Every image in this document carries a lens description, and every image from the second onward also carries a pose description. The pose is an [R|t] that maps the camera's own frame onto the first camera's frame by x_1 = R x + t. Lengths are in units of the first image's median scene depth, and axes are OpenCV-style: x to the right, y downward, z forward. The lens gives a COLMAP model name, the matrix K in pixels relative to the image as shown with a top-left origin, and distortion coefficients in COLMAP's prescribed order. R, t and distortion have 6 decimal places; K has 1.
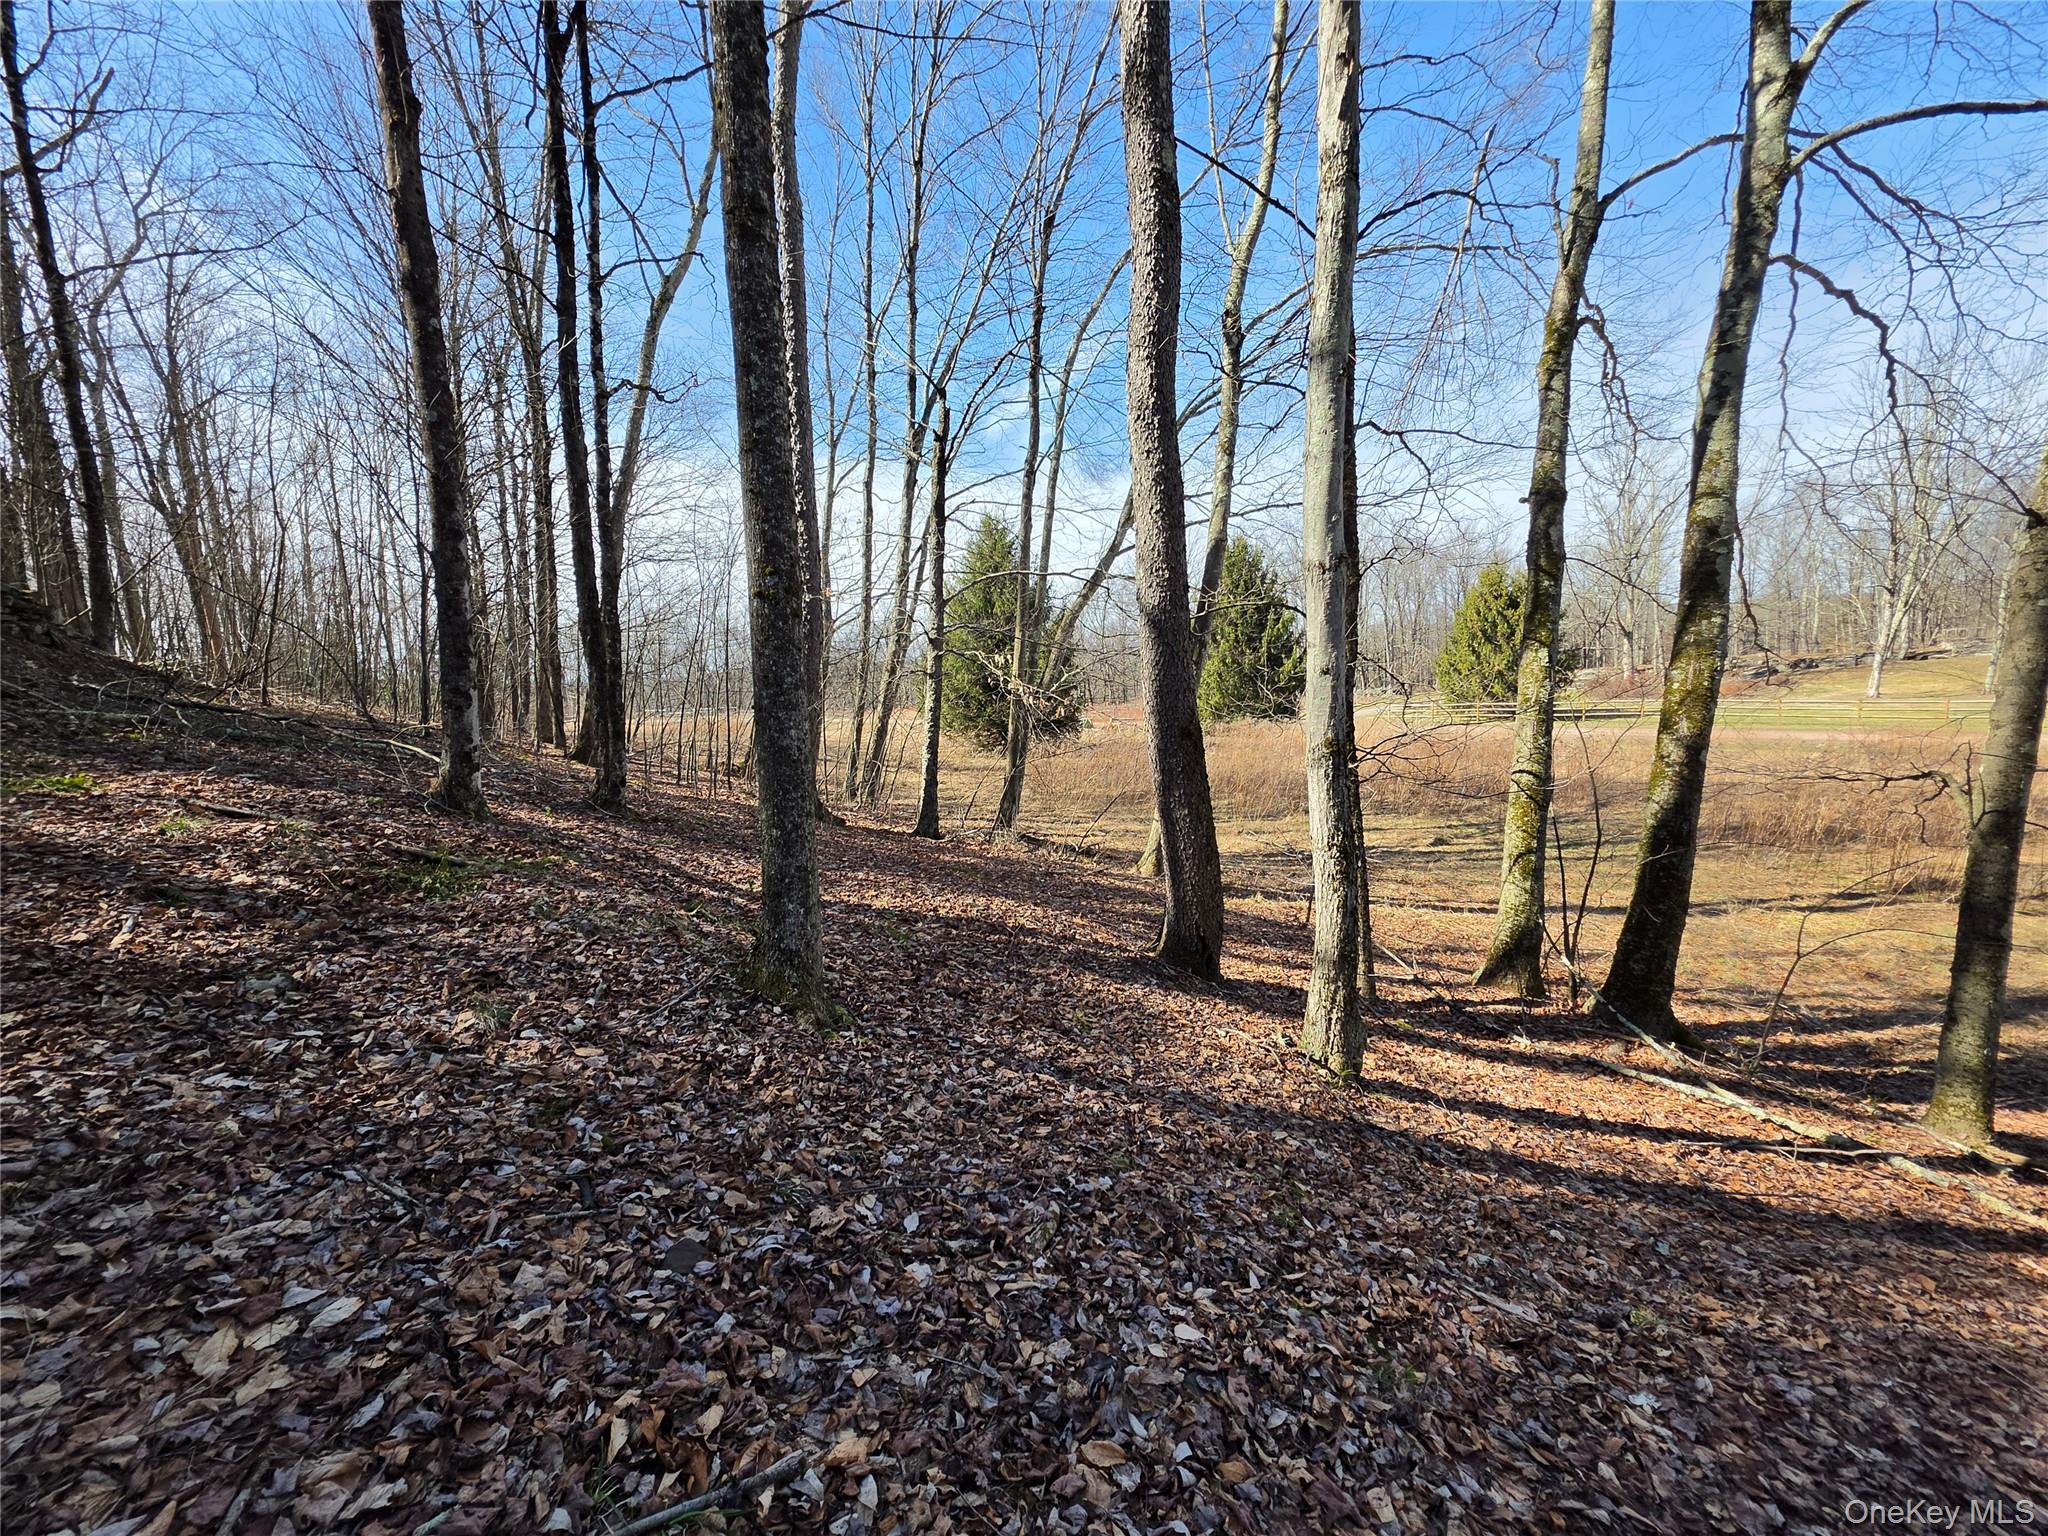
lens RADIAL K [[824.4, 0, 1013.9], [0, 824.4, 765.6], [0, 0, 1]] dist [-0.002113, 0.001270]
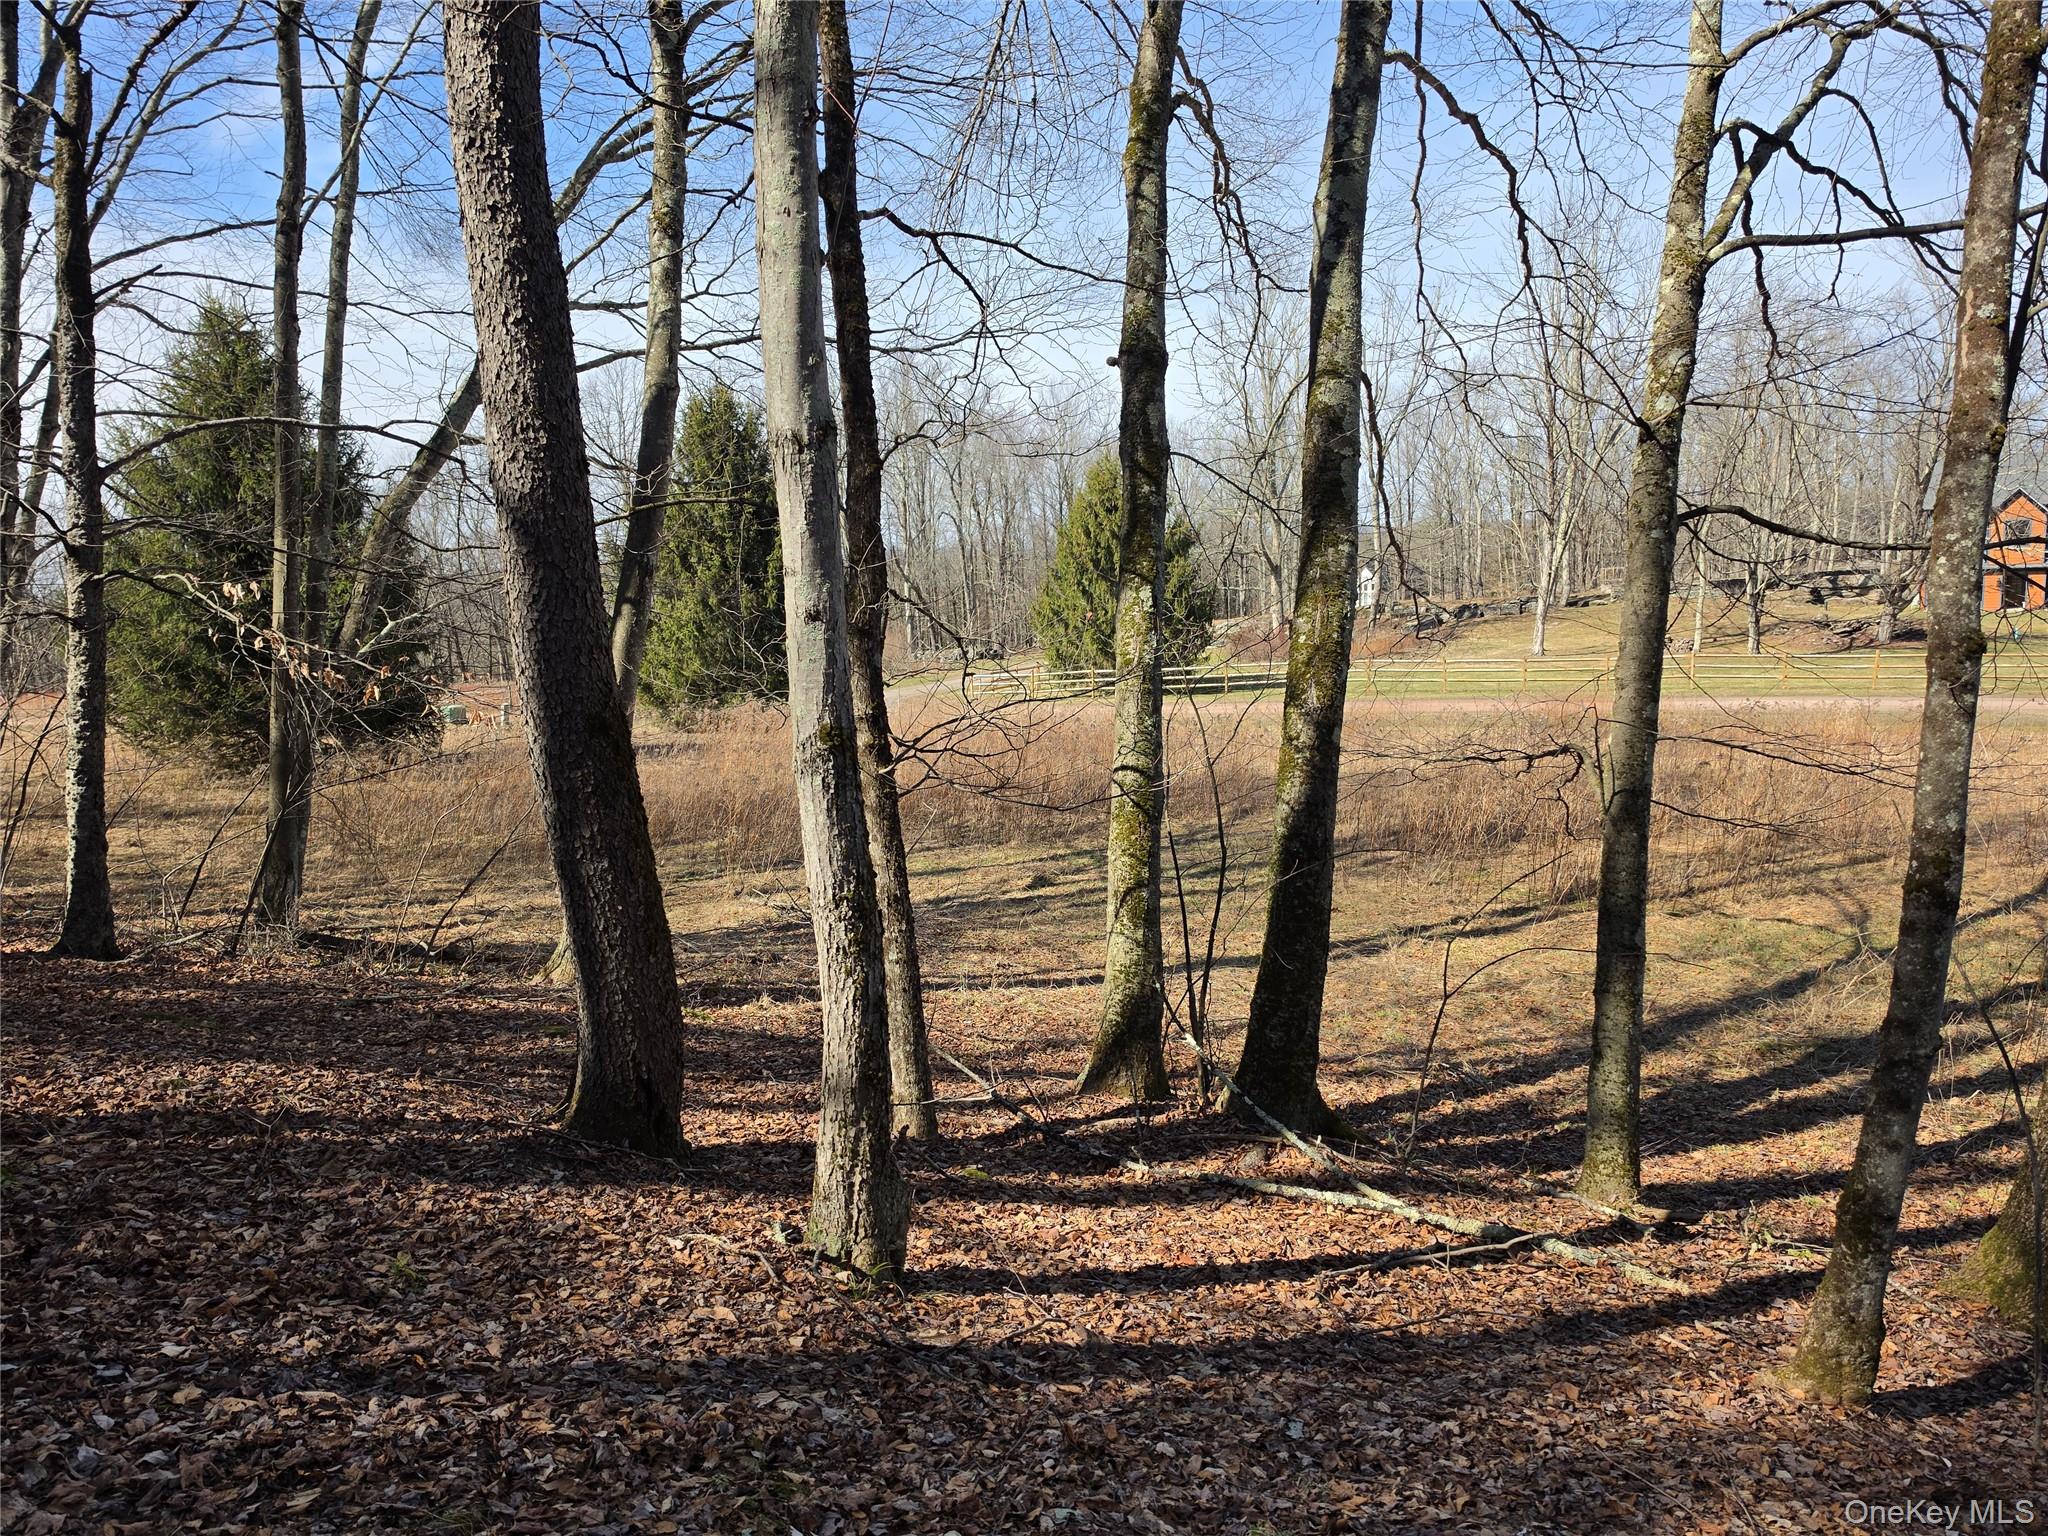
lens RADIAL K [[1425.4, 0, 1023.3], [0, 1425.4, 792.7], [0, 0, 1]] dist [0.065759, -0.076937]
pose [[0.895972, -0.050445, 0.441236, 0.029416], [0.047785, 0.998710, 0.017147, 0.003396], [-0.441532, 0.005721, 0.897227, -0.005631]]
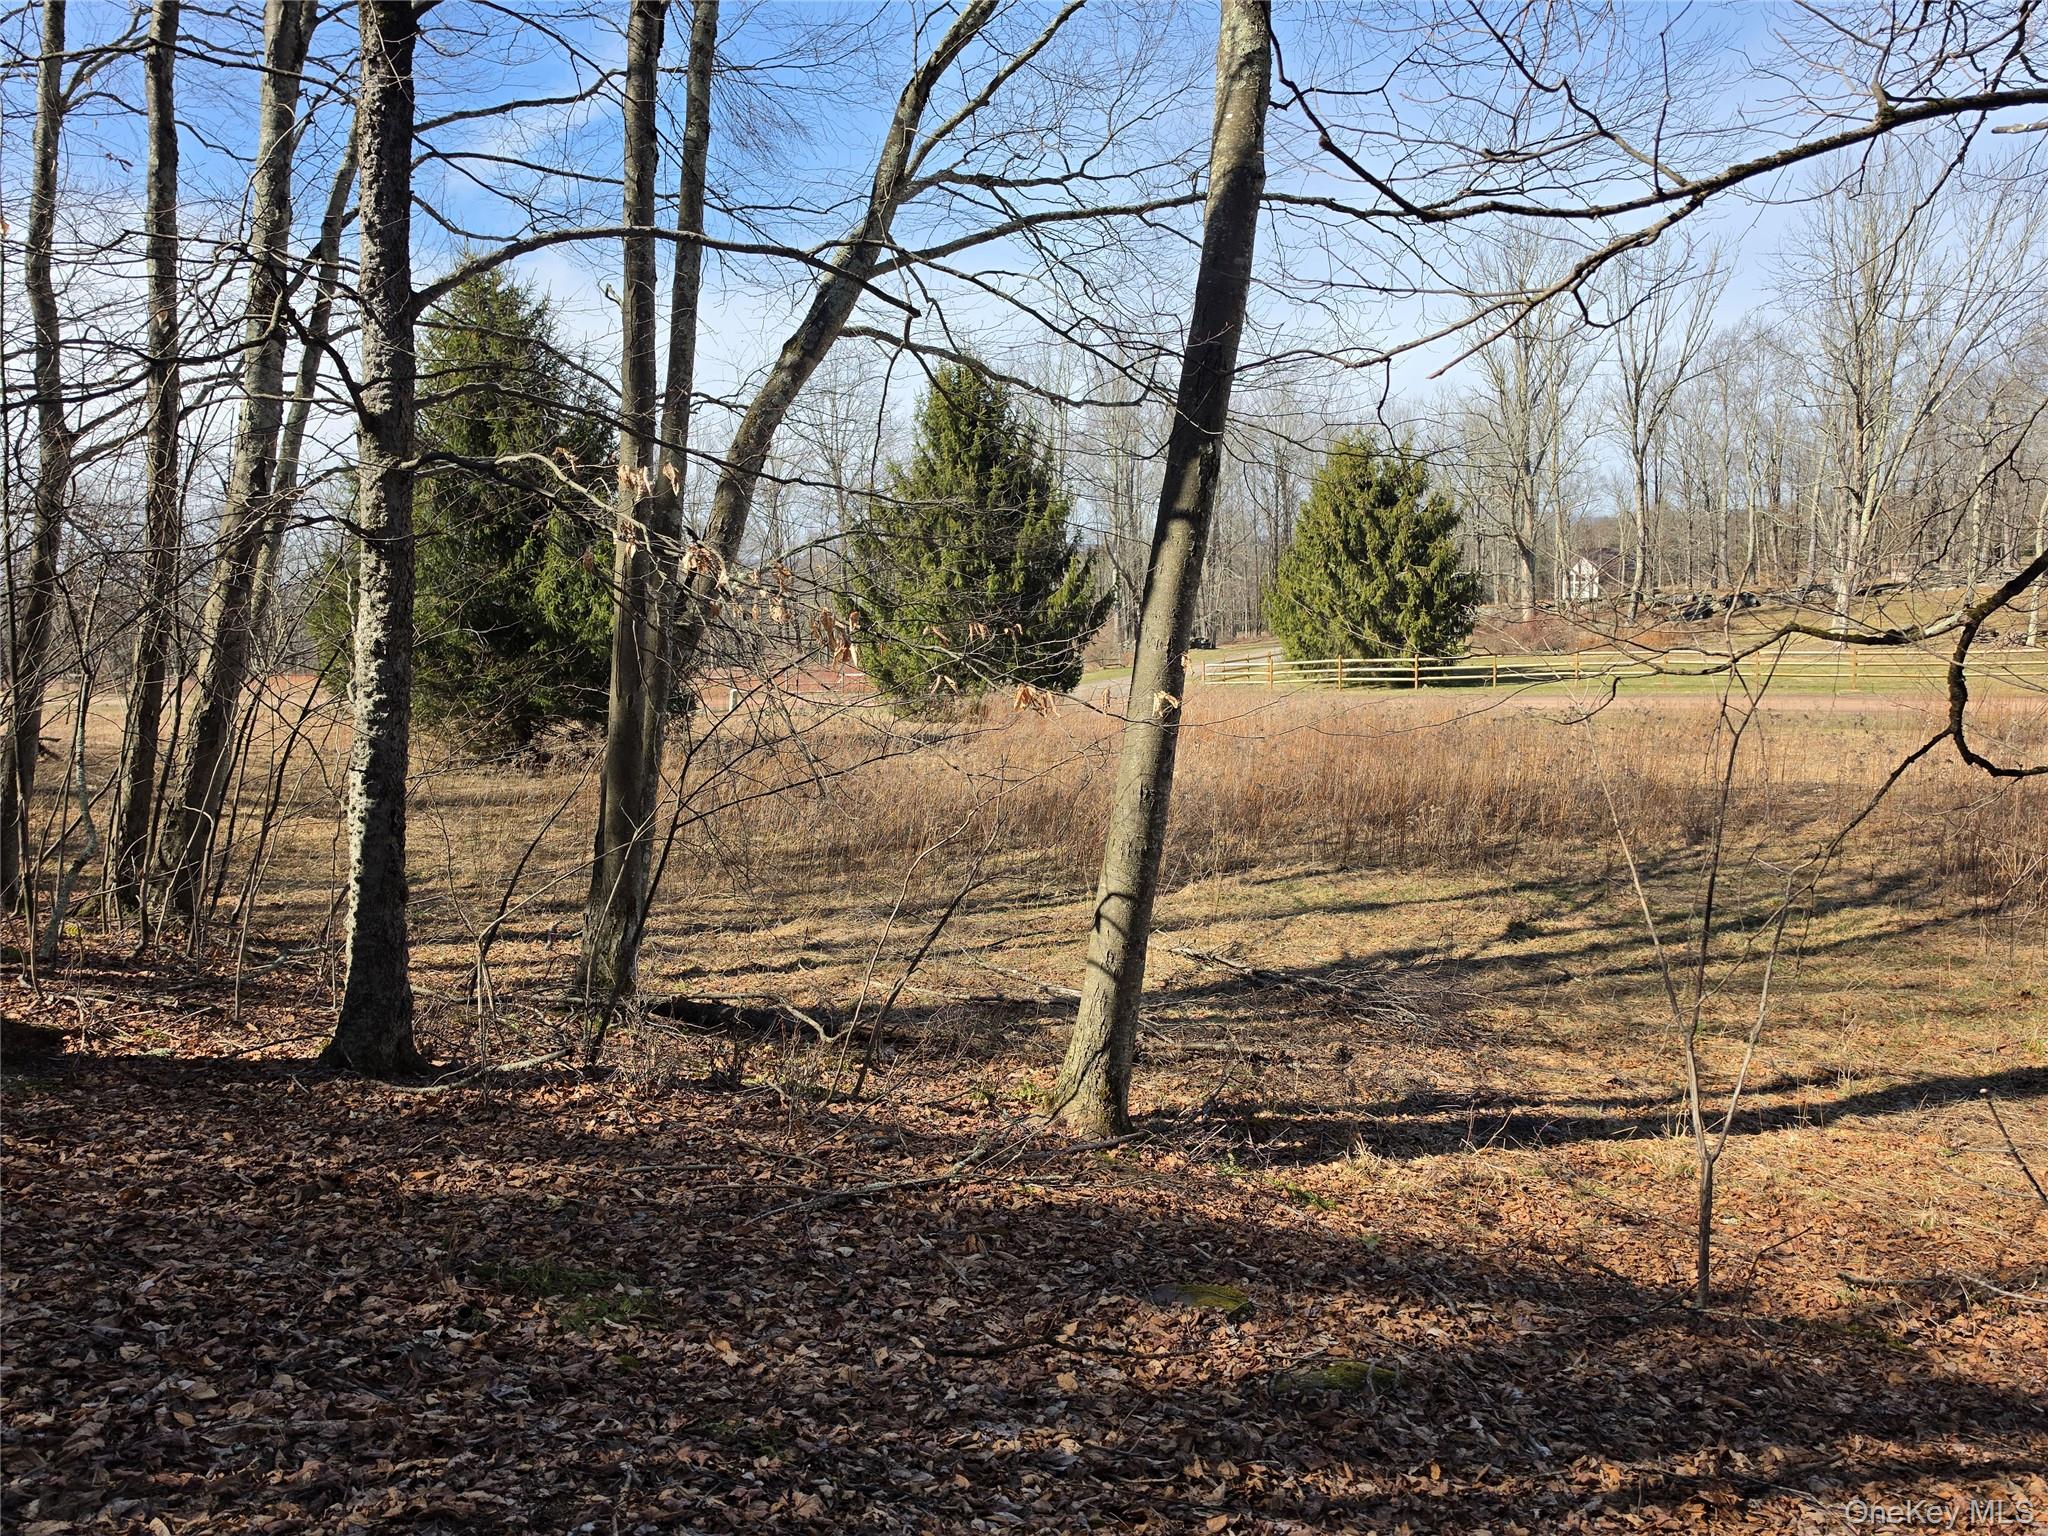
lens RADIAL K [[1425.4, 0, 1025.9], [0, 1425.4, 752.9], [0, 0, 1]] dist [0.065759, -0.076937]
pose [[0.943146, -0.025449, 0.331403, -0.086450], [0.030416, 0.999489, -0.009809, -0.029696], [-0.330985, 0.019331, 0.943438, 0.704241]]
